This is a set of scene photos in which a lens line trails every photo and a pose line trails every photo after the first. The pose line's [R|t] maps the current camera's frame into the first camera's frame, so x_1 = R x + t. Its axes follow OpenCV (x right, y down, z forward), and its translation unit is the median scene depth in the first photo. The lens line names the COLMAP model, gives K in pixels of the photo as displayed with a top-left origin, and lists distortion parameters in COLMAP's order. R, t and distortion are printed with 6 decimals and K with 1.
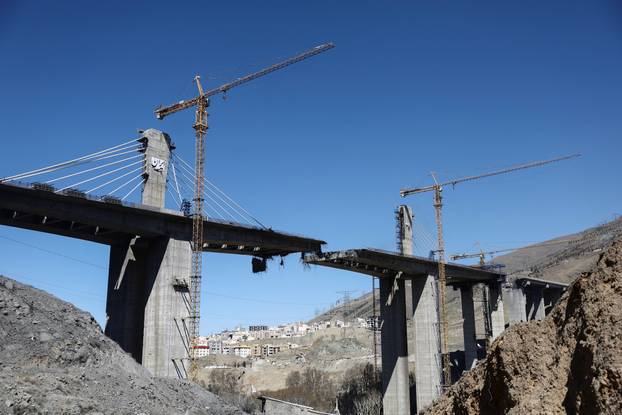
lens RADIAL K [[672.2, 0, 311.0], [0, 672.2, 207.5], [0, 0, 1]] dist [0.015265, 0.010216]
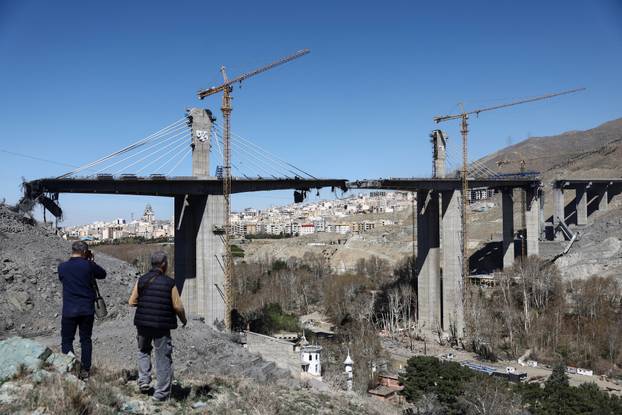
lens RADIAL K [[594.5, 0, 311.0], [0, 594.5, 207.5], [0, 0, 1]] dist [-0.004065, 0.011144]
pose [[0.978352, -0.008720, -0.206765, 0.176552], [0.052165, 0.977241, 0.205619, -0.124410], [0.200266, -0.211954, 0.956540, -0.076633]]
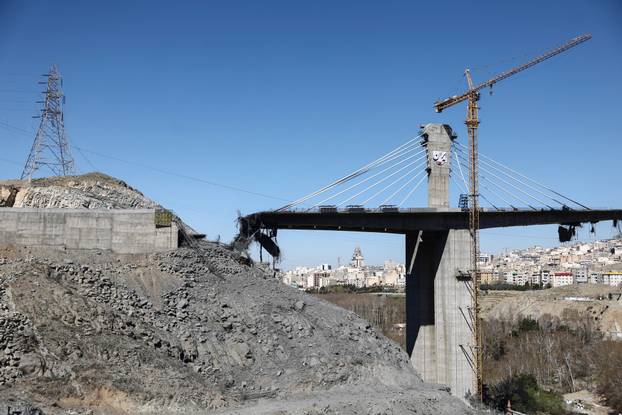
lens RADIAL K [[717.3, 0, 311.0], [0, 717.3, 207.5], [0, 0, 1]] dist [0.048716, 0.019994]
pose [[0.859224, -0.037256, -0.510242, 0.137574], [0.112846, 0.986582, 0.117991, -0.114493], [0.499000, -0.158959, 0.851899, -0.057494]]
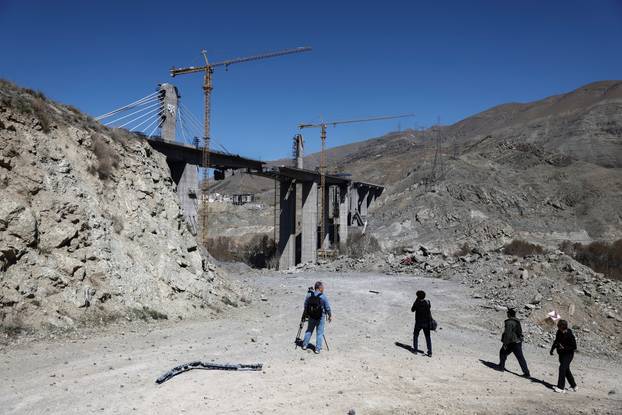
lens RADIAL K [[485.8, 0, 320.8], [0, 485.8, 208.7], [0, 0, 1]] dist [-0.117224, 0.001079]
pose [[0.952603, 0.029061, 0.302824, -0.182839], [-0.088330, 0.978965, 0.183915, -0.057863], [-0.291109, -0.201946, 0.935133, -0.080108]]
